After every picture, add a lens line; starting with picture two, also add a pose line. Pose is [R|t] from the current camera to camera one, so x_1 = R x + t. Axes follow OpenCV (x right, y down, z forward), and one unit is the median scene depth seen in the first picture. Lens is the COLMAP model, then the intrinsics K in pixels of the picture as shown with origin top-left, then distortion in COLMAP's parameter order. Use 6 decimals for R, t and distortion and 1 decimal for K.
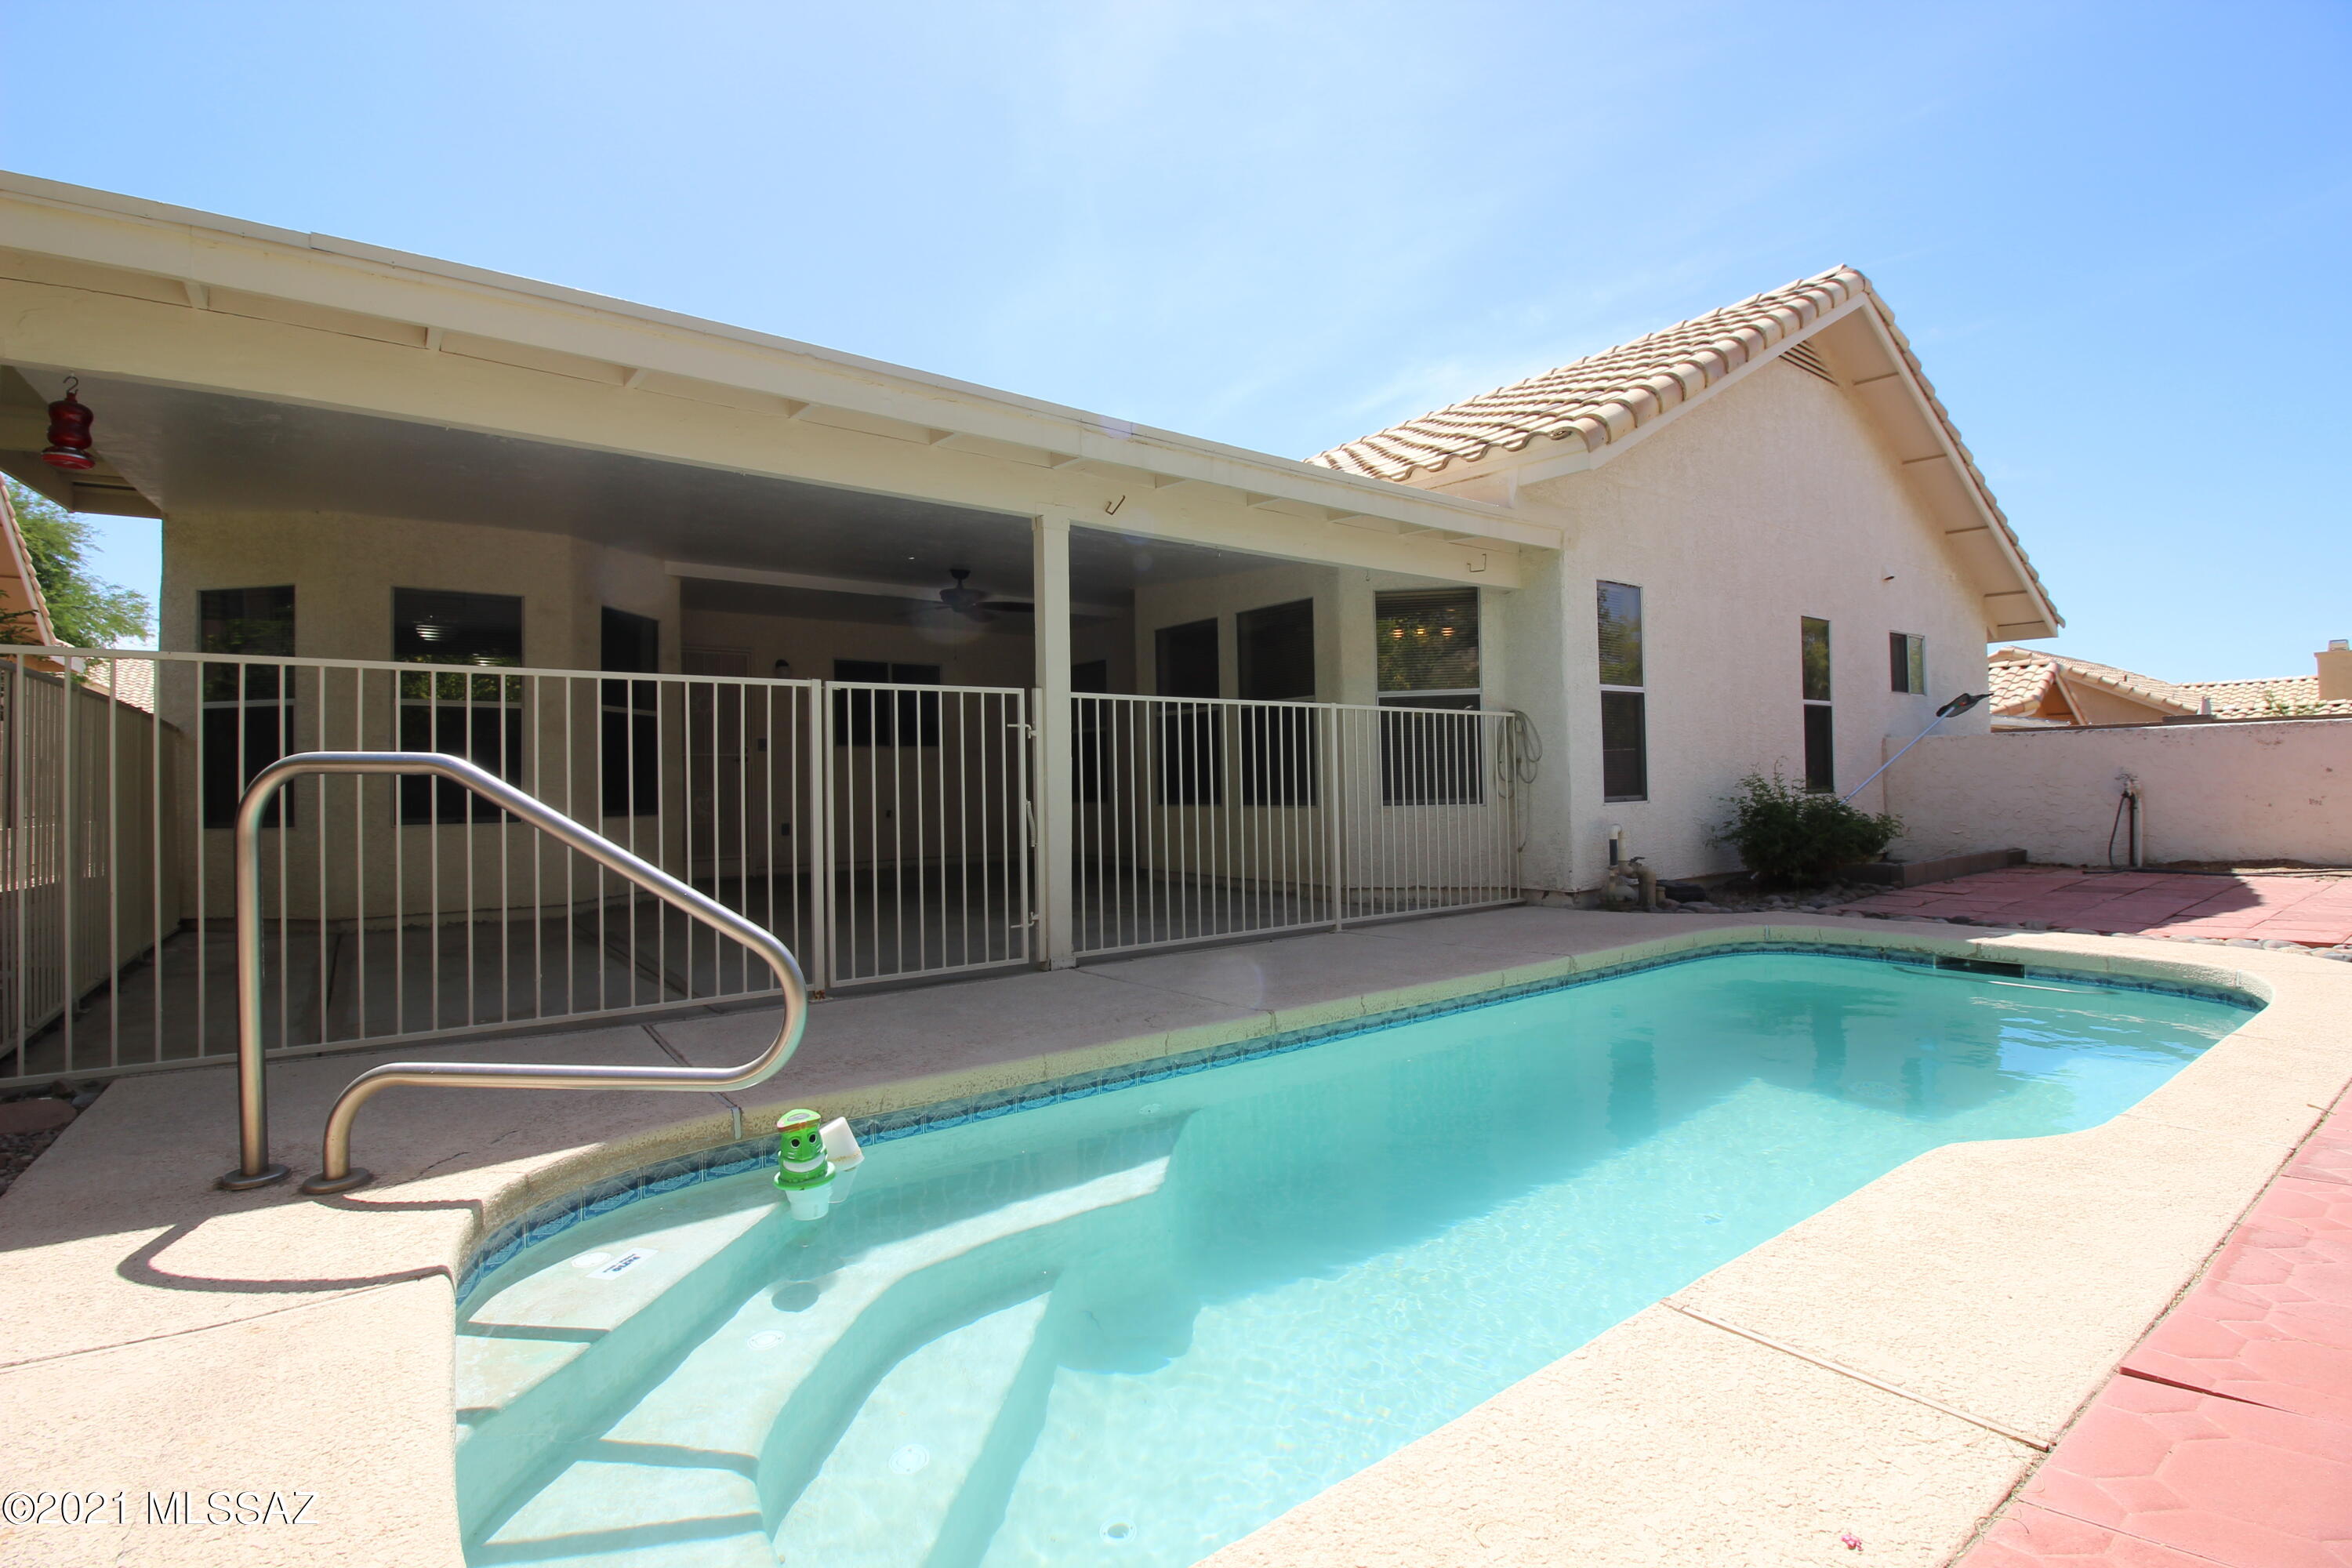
lens RADIAL K [[1084.6, 0, 1173.5], [0, 1084.6, 763.9], [0, 0, 1]] dist [0.000539, -0.014459]
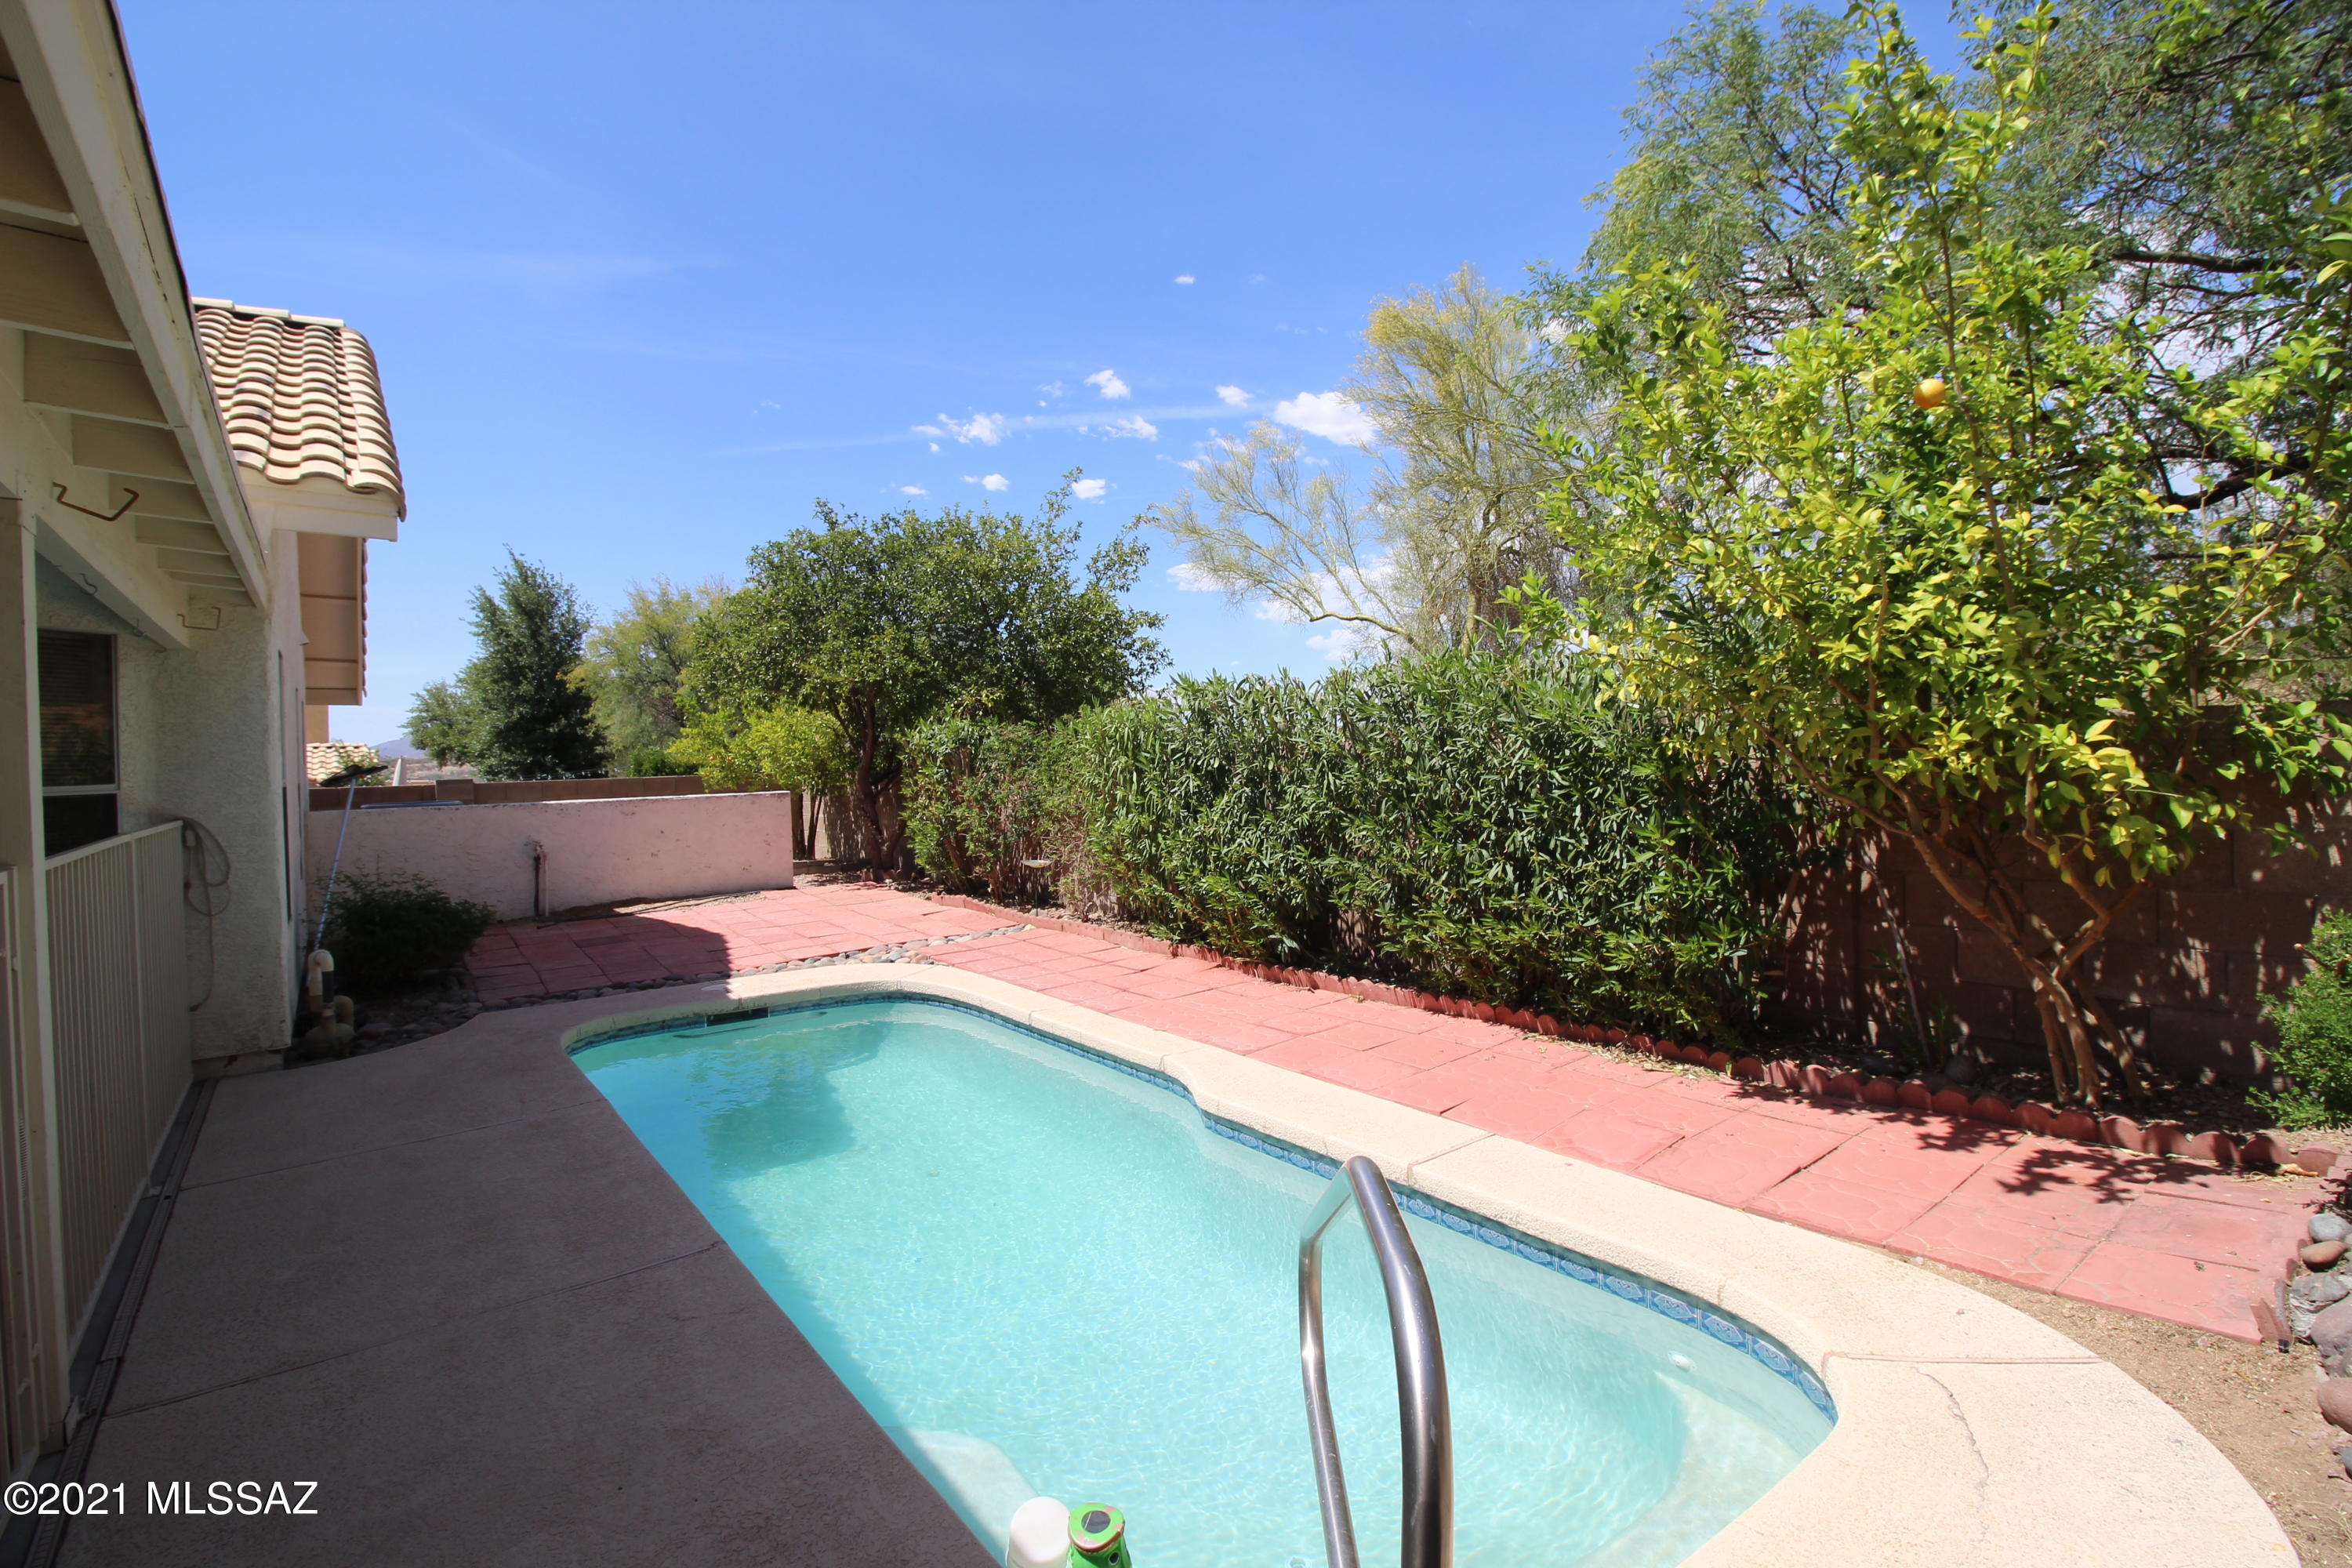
lens RADIAL K [[1084.6, 0, 1173.5], [0, 1084.6, 763.9], [0, 0, 1]] dist [0.000539, -0.014459]
pose [[-0.035368, 0.005322, 0.999360, -0.426806], [0.004715, 0.999976, -0.005158, -0.079146], [-0.999363, 0.004529, -0.035393, 0.371182]]
